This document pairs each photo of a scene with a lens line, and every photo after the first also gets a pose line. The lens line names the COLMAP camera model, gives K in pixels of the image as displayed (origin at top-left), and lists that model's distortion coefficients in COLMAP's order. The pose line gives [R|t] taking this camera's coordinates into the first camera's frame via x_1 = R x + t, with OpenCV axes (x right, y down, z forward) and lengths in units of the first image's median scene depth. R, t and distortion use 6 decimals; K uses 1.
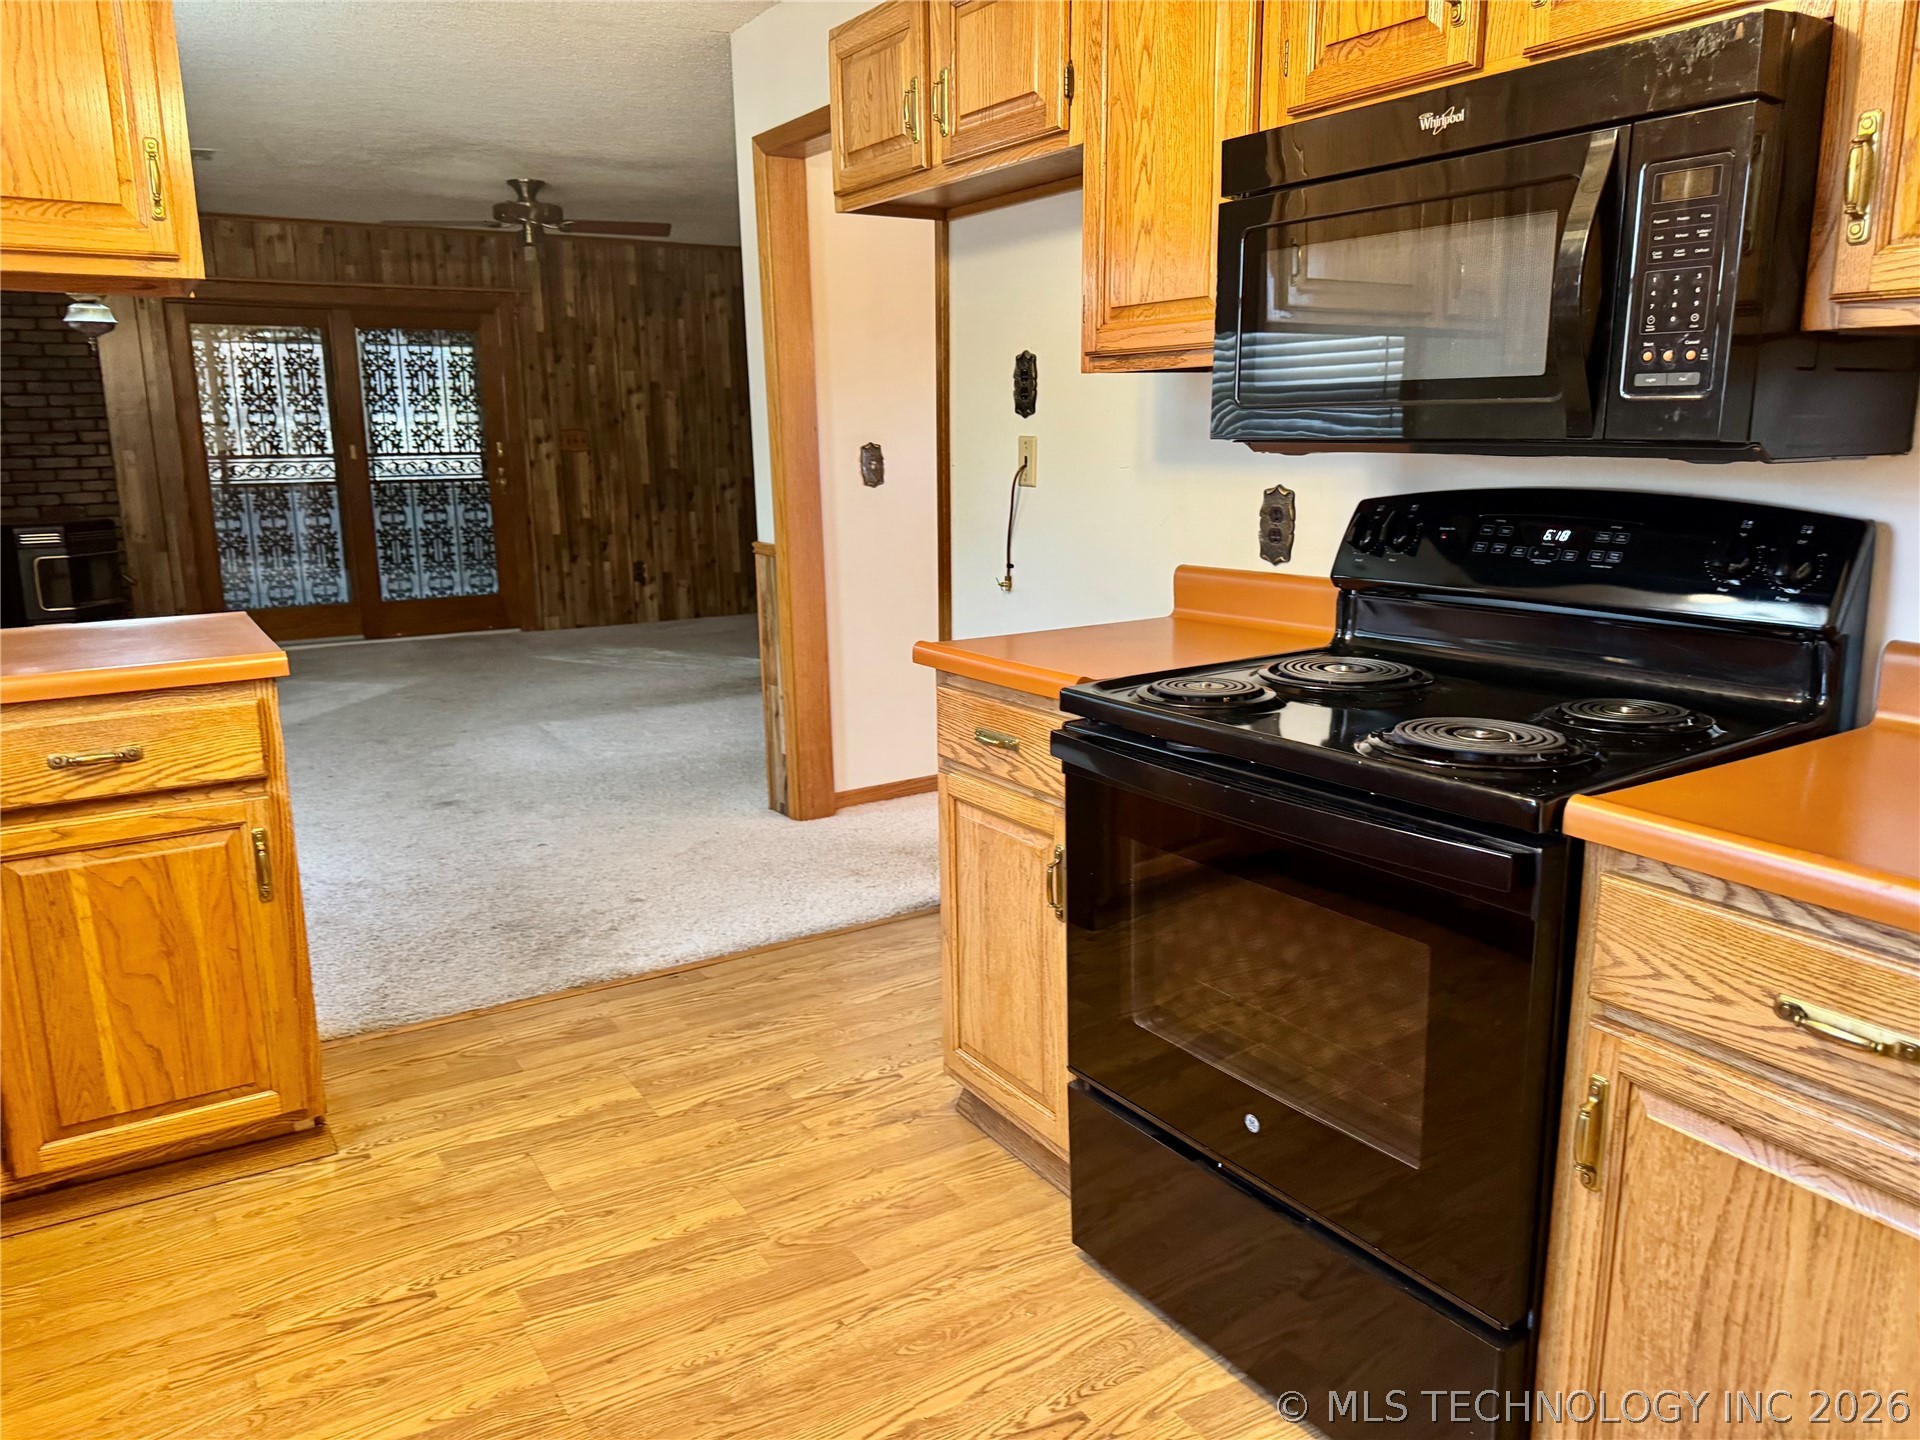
lens RADIAL K [[1341.2, 0, 975.6], [0, 1341.2, 735.6], [0, 0, 1]] dist [0.003621, -0.027045]
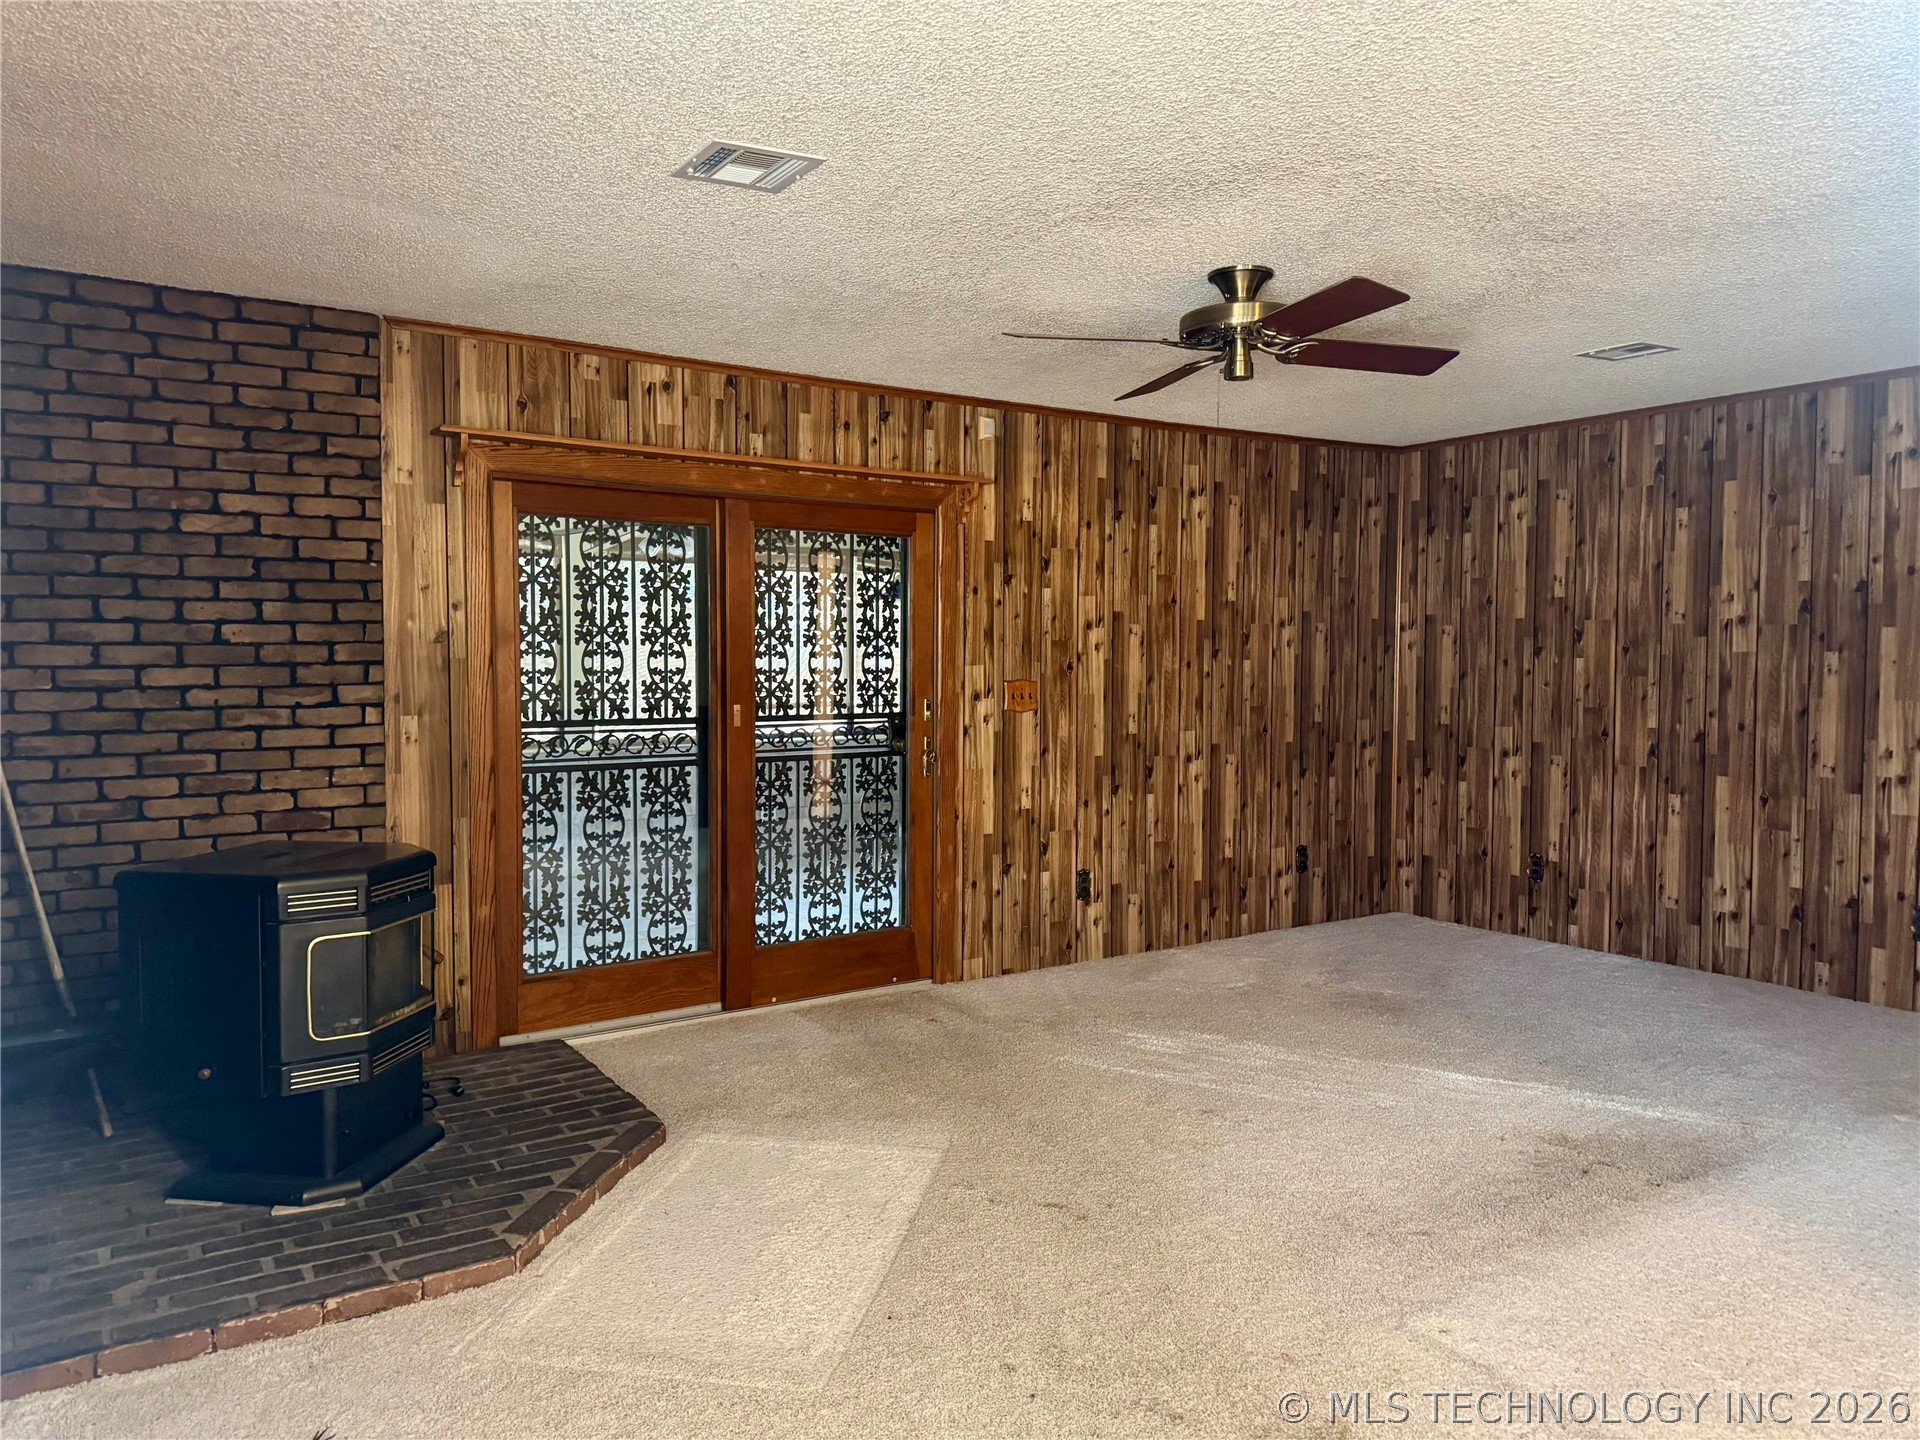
lens RADIAL K [[1341.2, 0, 1013.5], [0, 1341.2, 716.6], [0, 0, 1]] dist [0.003621, -0.027045]
pose [[0.998687, 0.007959, 0.050597, -0.409361], [0.000931, 0.984867, -0.173311, -0.113170], [-0.051211, 0.173131, 0.983567, 0.412978]]
